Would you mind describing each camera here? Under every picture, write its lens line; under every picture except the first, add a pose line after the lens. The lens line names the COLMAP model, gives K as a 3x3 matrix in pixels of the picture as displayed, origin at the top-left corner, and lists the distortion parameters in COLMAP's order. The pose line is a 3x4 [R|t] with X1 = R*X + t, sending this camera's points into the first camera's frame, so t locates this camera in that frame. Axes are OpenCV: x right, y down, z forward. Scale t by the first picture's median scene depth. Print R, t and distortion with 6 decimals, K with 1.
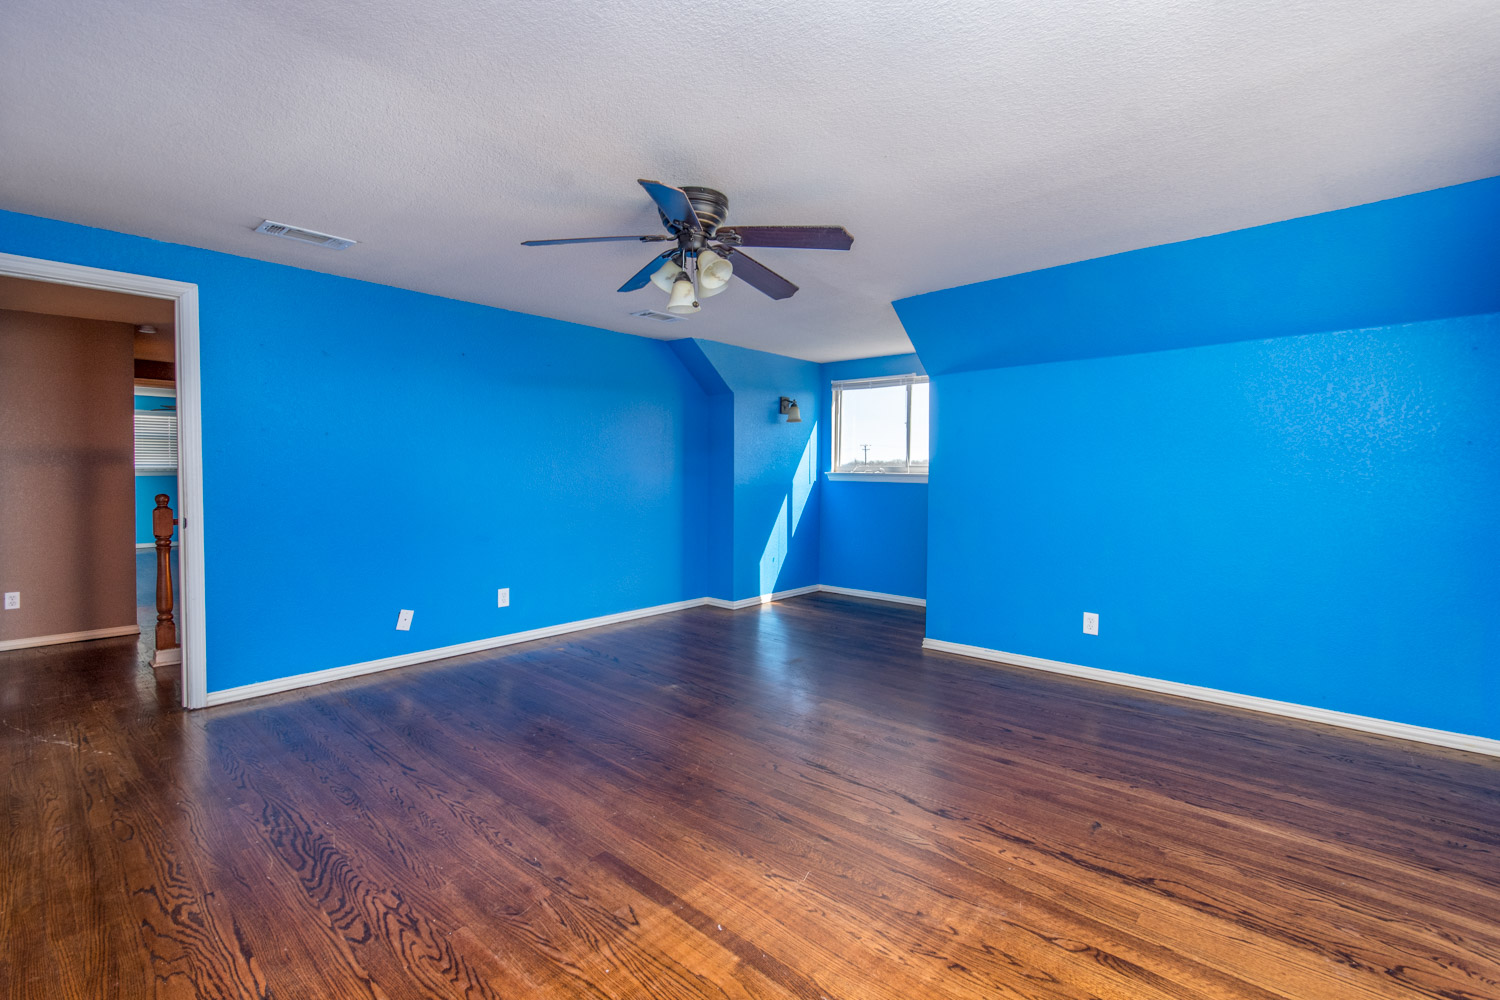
lens RADIAL K [[668.3, 0, 754.6], [0, 668.3, 499.2], [0, 0, 1]] dist [0.004585, -0.000181]
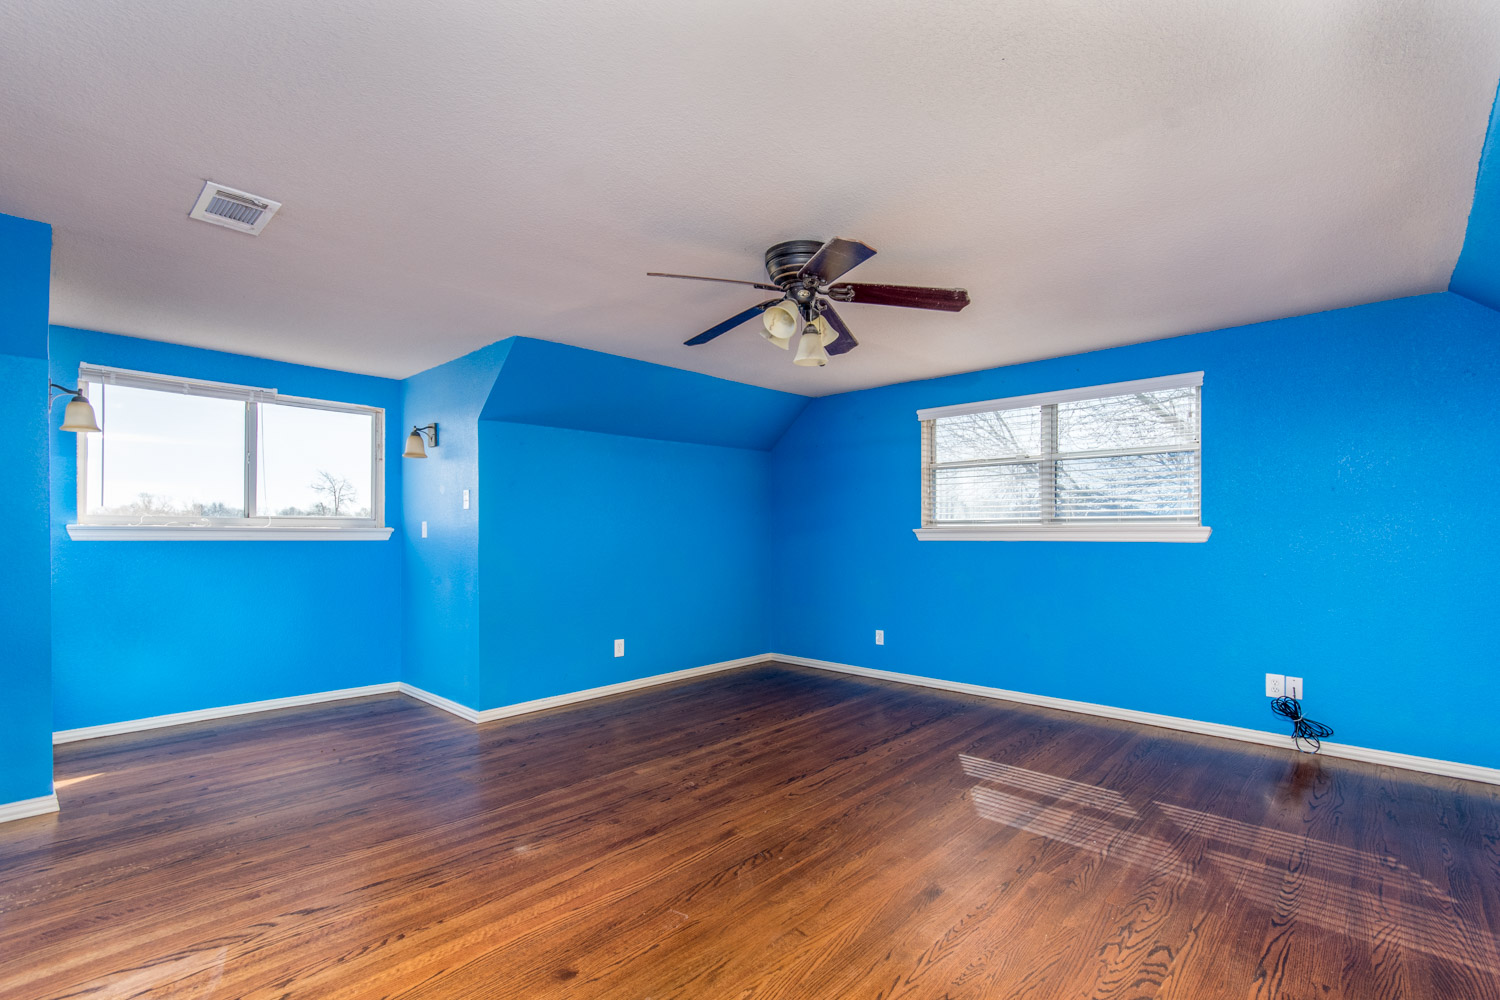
lens RADIAL K [[668.3, 0, 768.8], [0, 668.3, 528.0], [0, 0, 1]] dist [0.004585, -0.000181]
pose [[0.017623, -0.001250, 0.999844, -1.427855], [0.038964, 0.999240, 0.000562, -0.050424], [-0.999085, 0.038948, 0.017658, 1.350653]]
